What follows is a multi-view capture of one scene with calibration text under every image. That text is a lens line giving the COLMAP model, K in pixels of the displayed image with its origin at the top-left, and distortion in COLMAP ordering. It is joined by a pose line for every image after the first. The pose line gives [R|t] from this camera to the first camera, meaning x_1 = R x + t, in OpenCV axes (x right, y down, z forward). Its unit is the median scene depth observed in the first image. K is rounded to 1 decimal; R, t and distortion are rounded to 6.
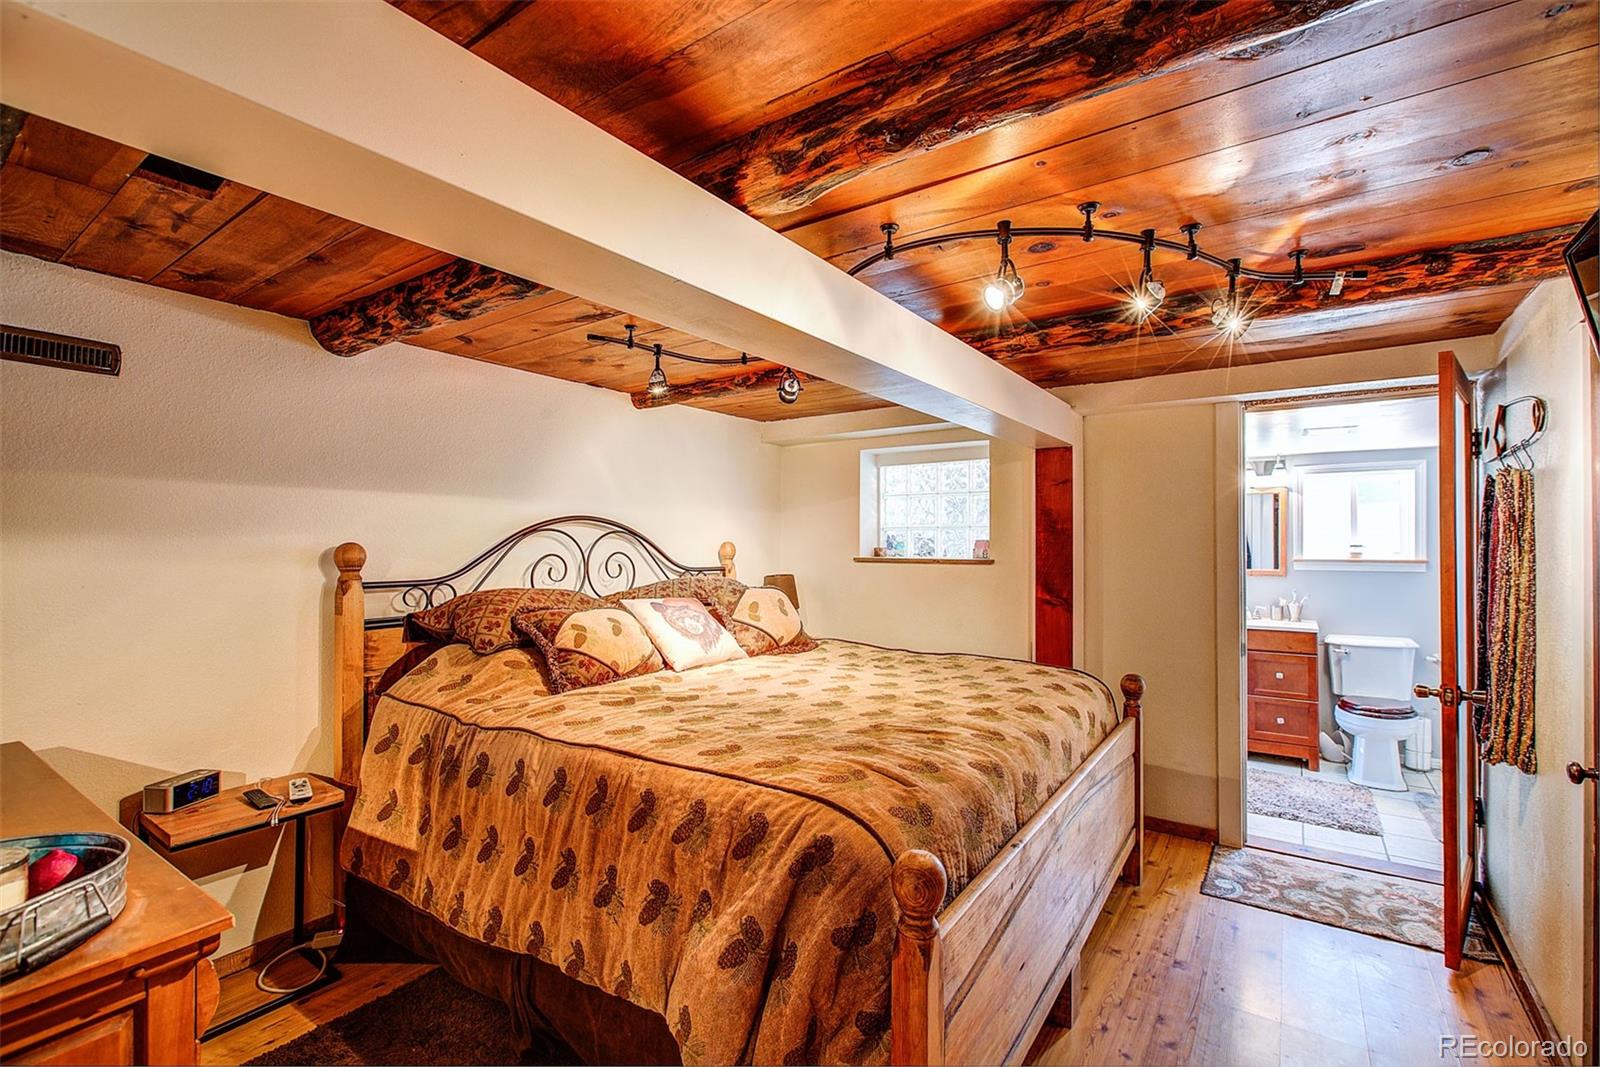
lens RADIAL K [[714.4, 0, 806.9], [0, 714.4, 540.3], [0, 0, 1]] dist [0.001681, 0.001089]
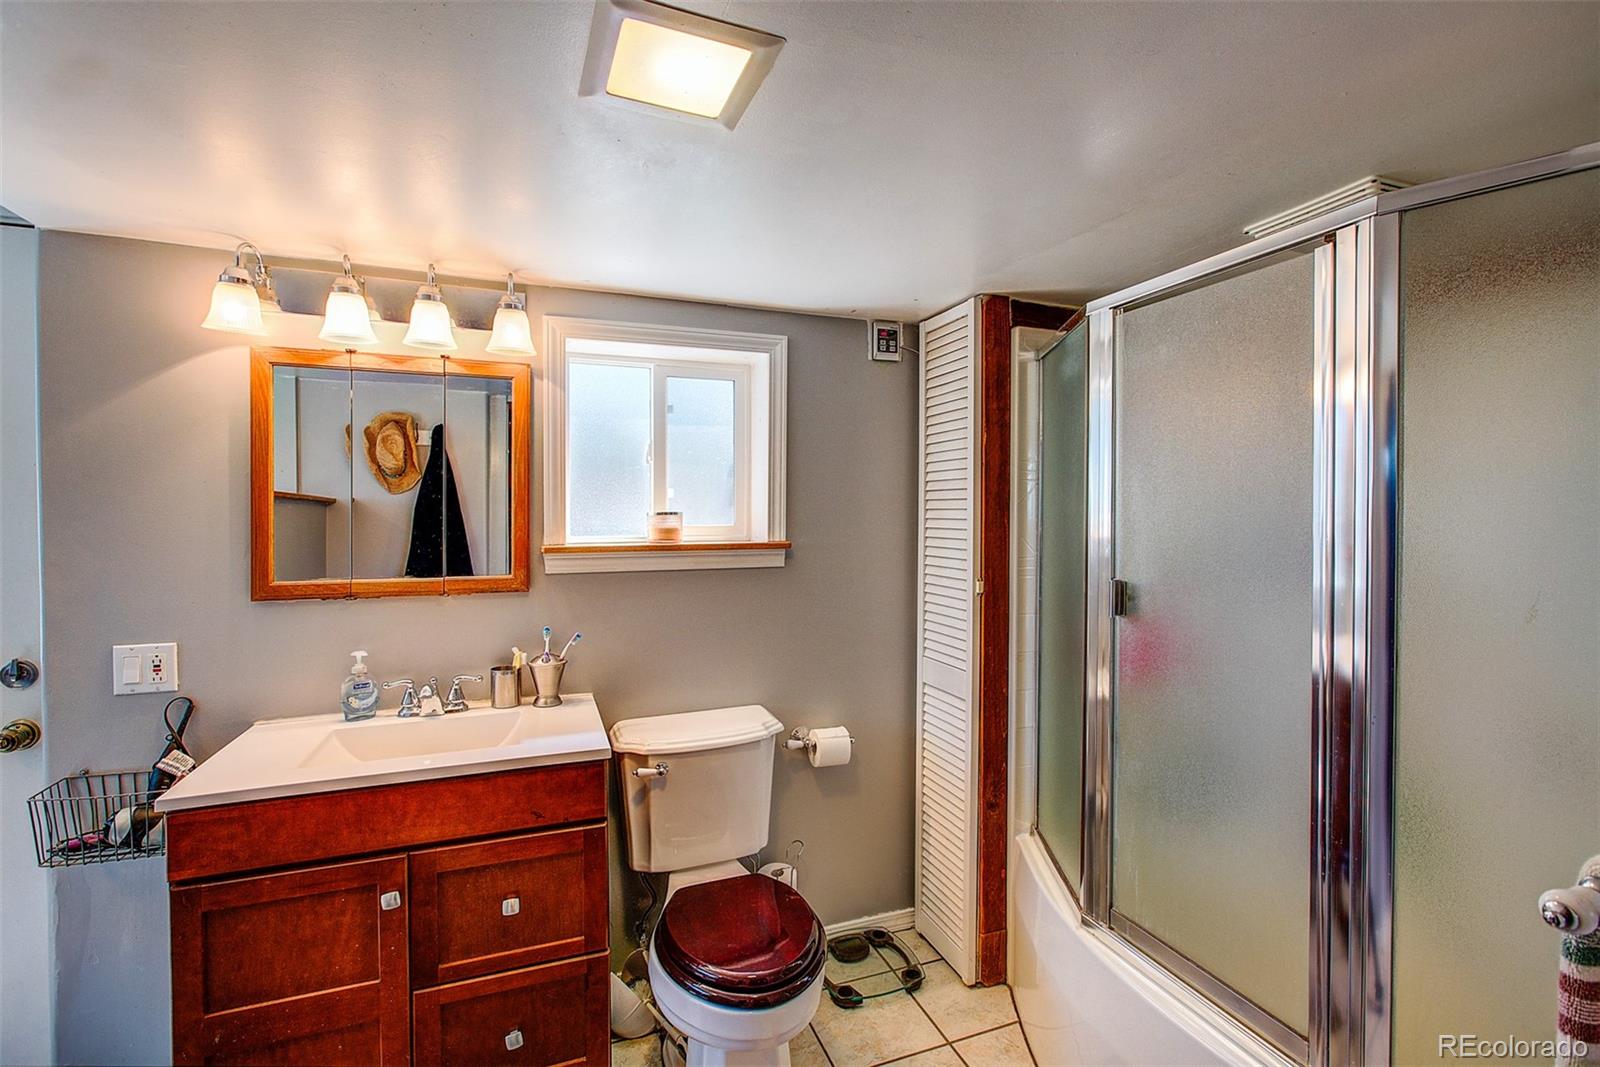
lens RADIAL K [[714.4, 0, 806.5], [0, 714.4, 534.3], [0, 0, 1]] dist [0.001681, 0.001089]
pose [[0.571171, -0.010082, 0.820769, 0.497764], [-0.003255, 0.999889, 0.014548, 0.015769], [-0.820825, -0.010981, 0.571074, 0.743071]]
